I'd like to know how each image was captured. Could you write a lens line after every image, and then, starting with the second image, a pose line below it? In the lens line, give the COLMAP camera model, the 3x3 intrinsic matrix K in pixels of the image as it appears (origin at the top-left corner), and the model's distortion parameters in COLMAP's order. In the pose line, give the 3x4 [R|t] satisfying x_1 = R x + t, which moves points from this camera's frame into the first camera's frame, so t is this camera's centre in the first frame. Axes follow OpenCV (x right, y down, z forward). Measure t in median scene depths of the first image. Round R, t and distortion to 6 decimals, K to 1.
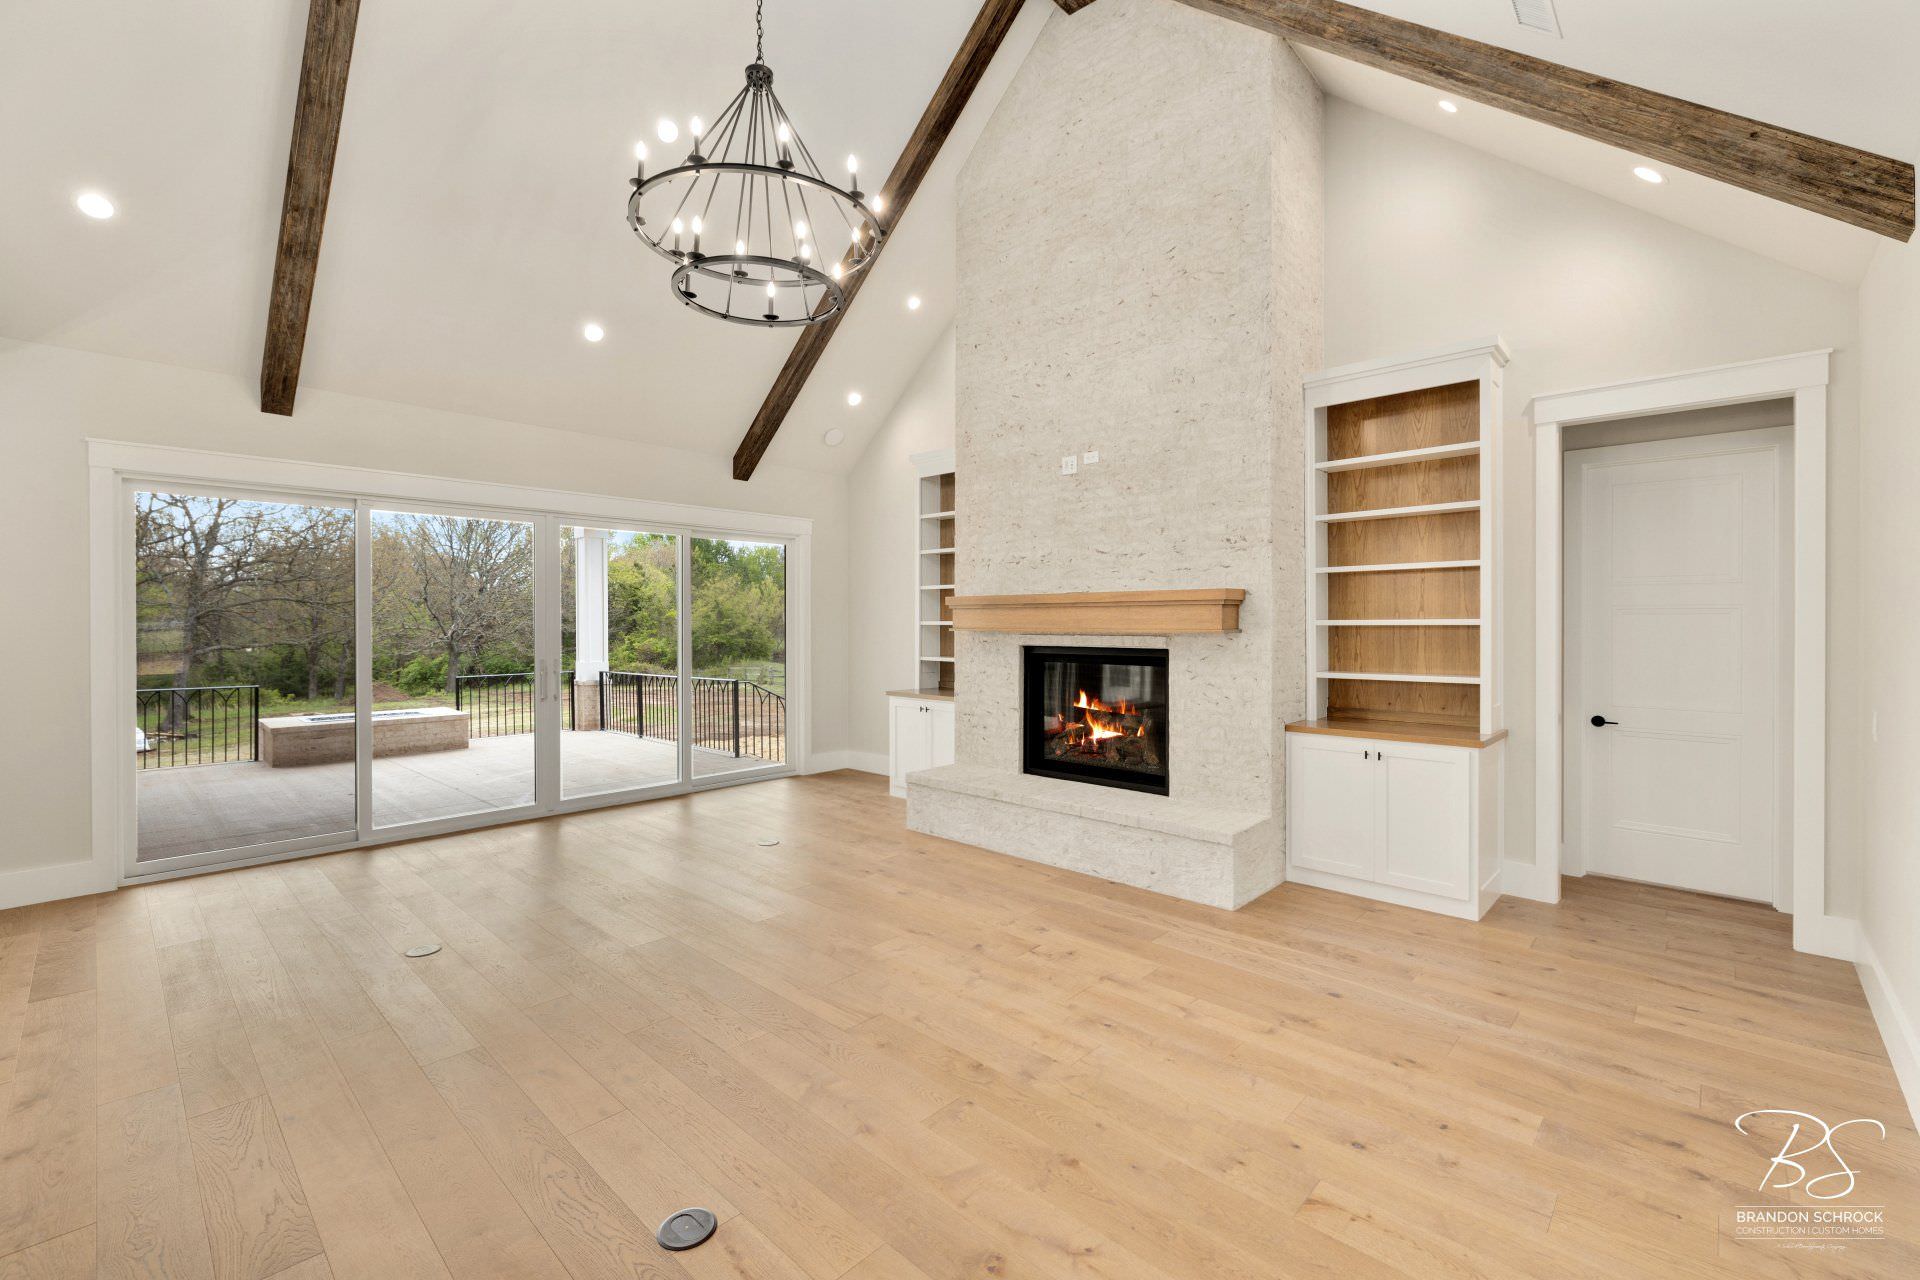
lens RADIAL K [[805.9, 0, 947.1], [0, 805.9, 626.9], [0, 0, 1]] dist [-0.000571, -0.000245]
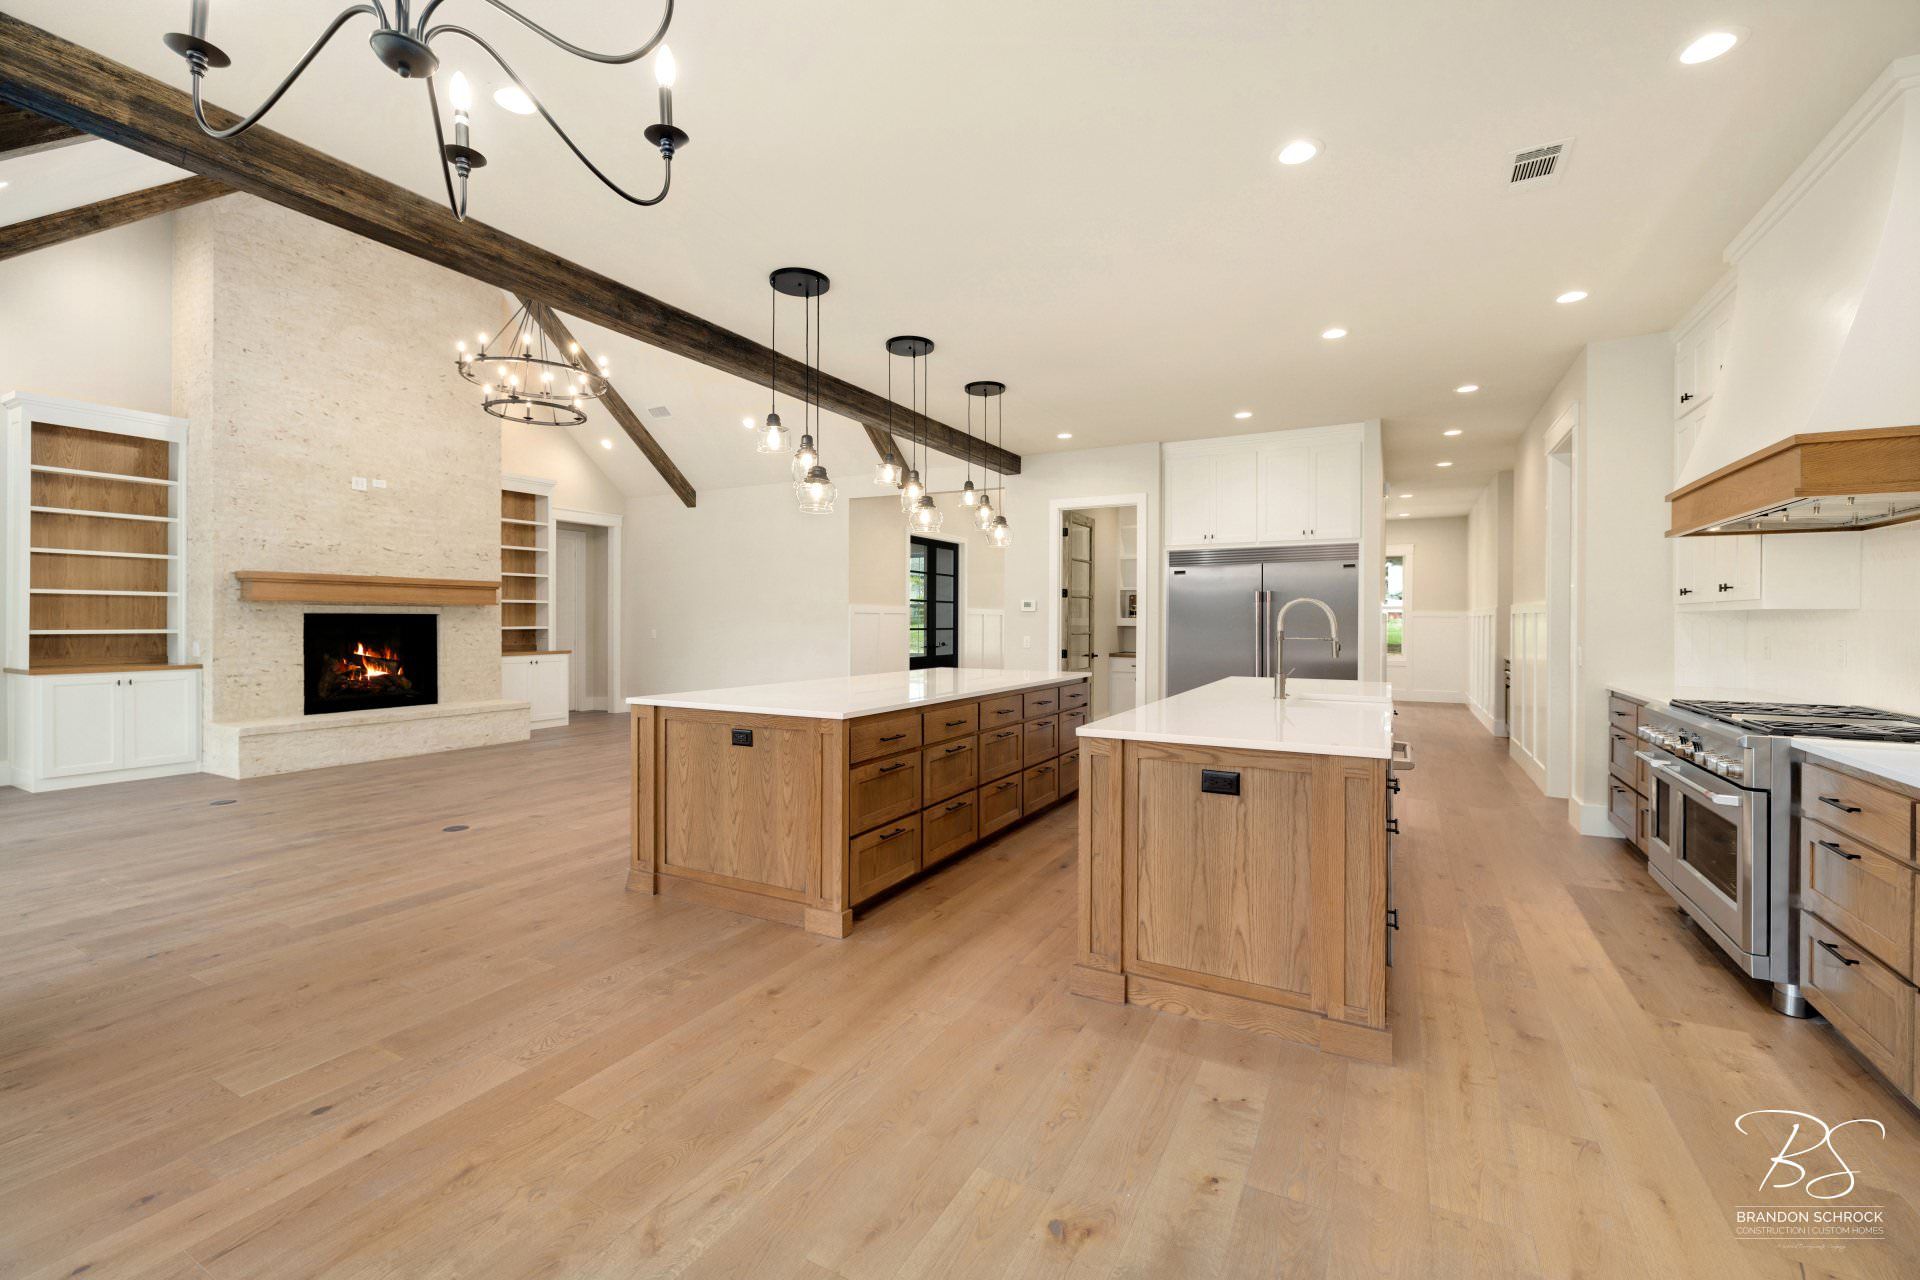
lens RADIAL K [[799.8, 0, 955.6], [0, 799.8, 618.2], [0, 0, 1]] dist [-0.000337, -0.000579]
pose [[-0.253553, 0.000490, 0.967321, -1.608305], [0.002833, 0.999996, 0.000236, 0.038891], [-0.967317, 0.002801, -0.253553, 0.392116]]
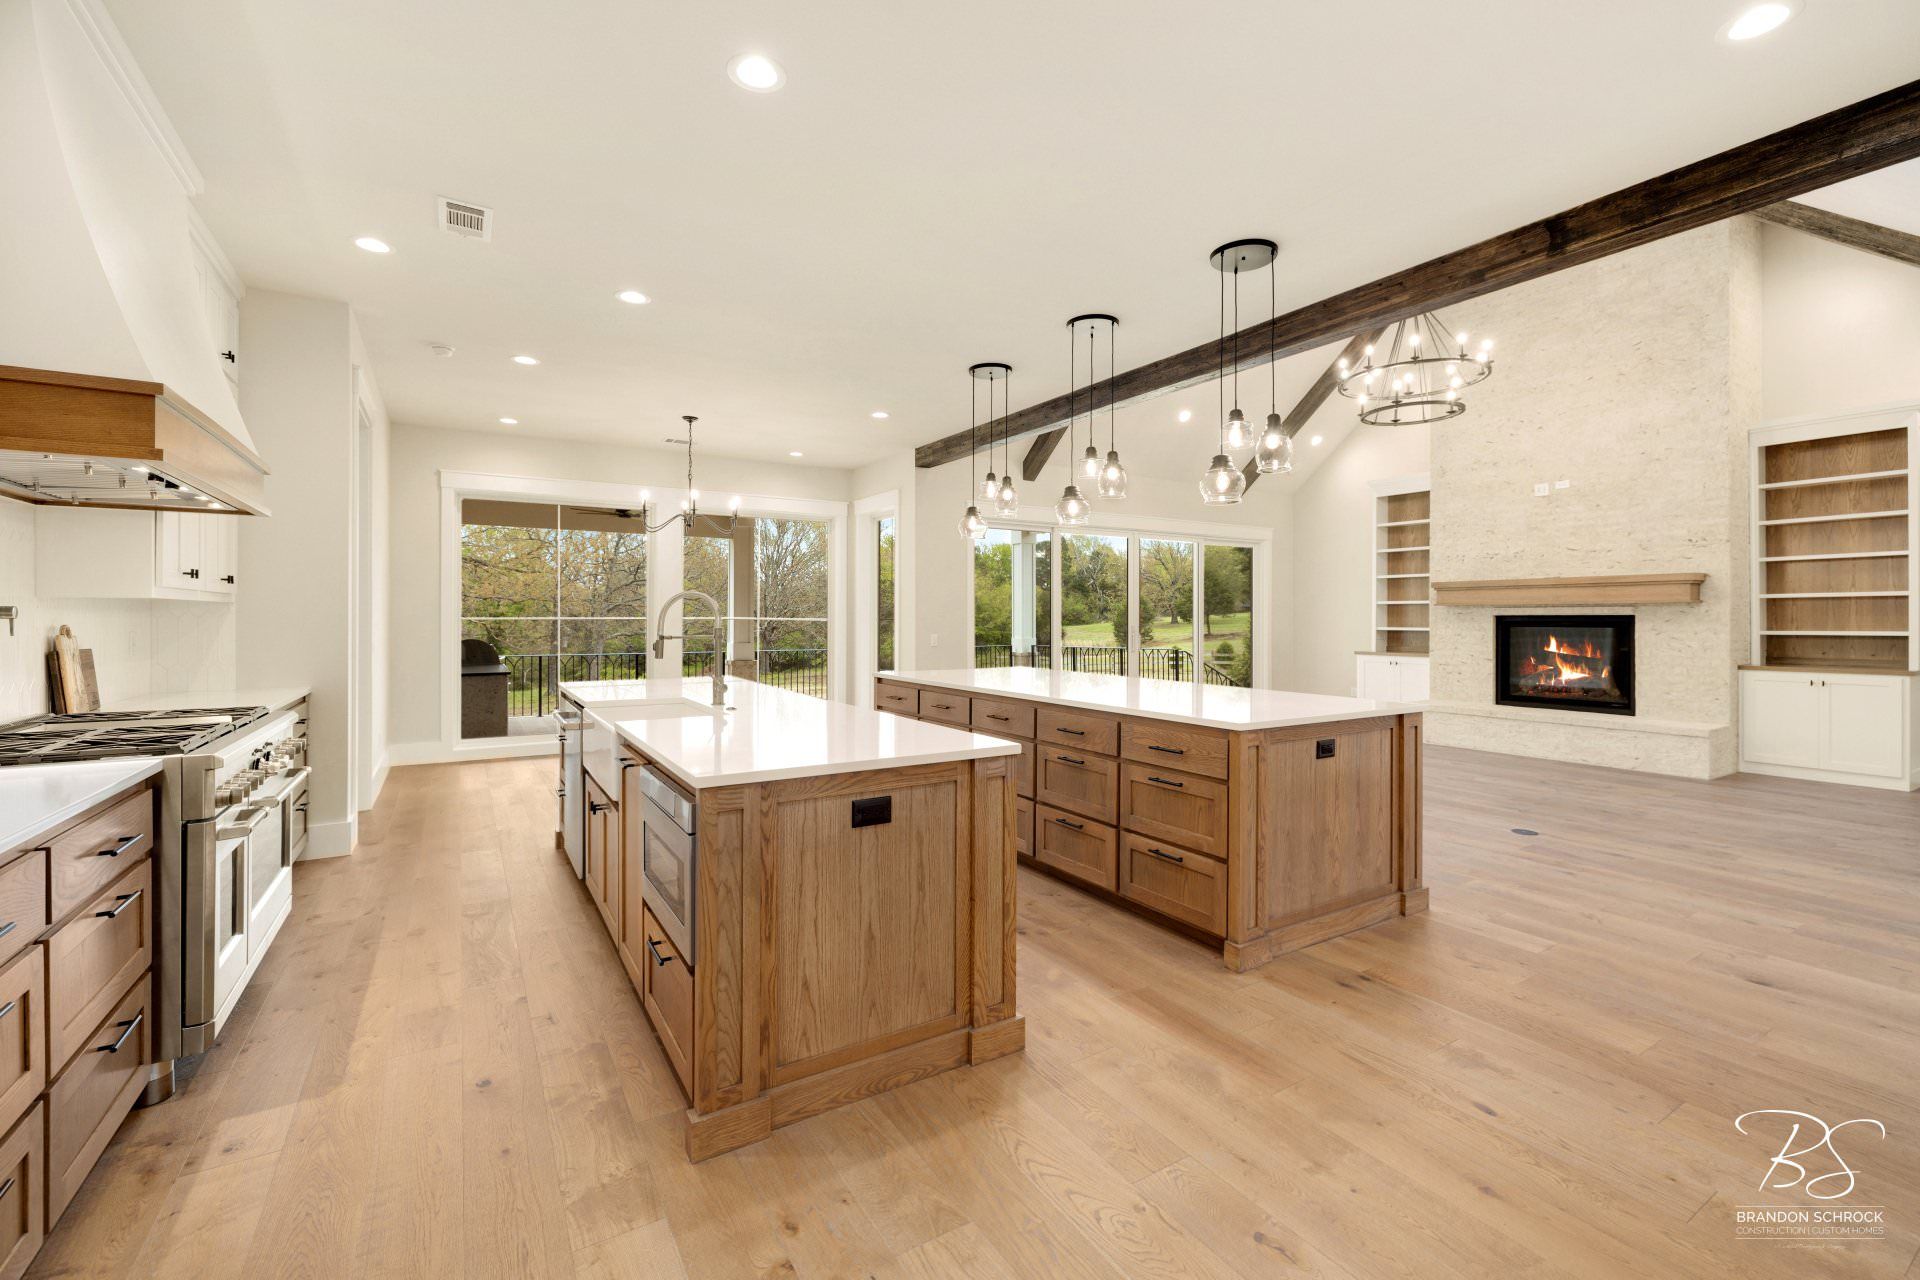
lens RADIAL K [[799.8, 0, 955.6], [0, 799.8, 618.2], [0, 0, 1]] dist [-0.000337, -0.000579]
pose [[0.968052, 0.001689, -0.250745, -0.563660], [-0.002969, 0.999984, -0.004727, 0.044664], [0.250733, 0.005320, 0.968042, -0.726764]]
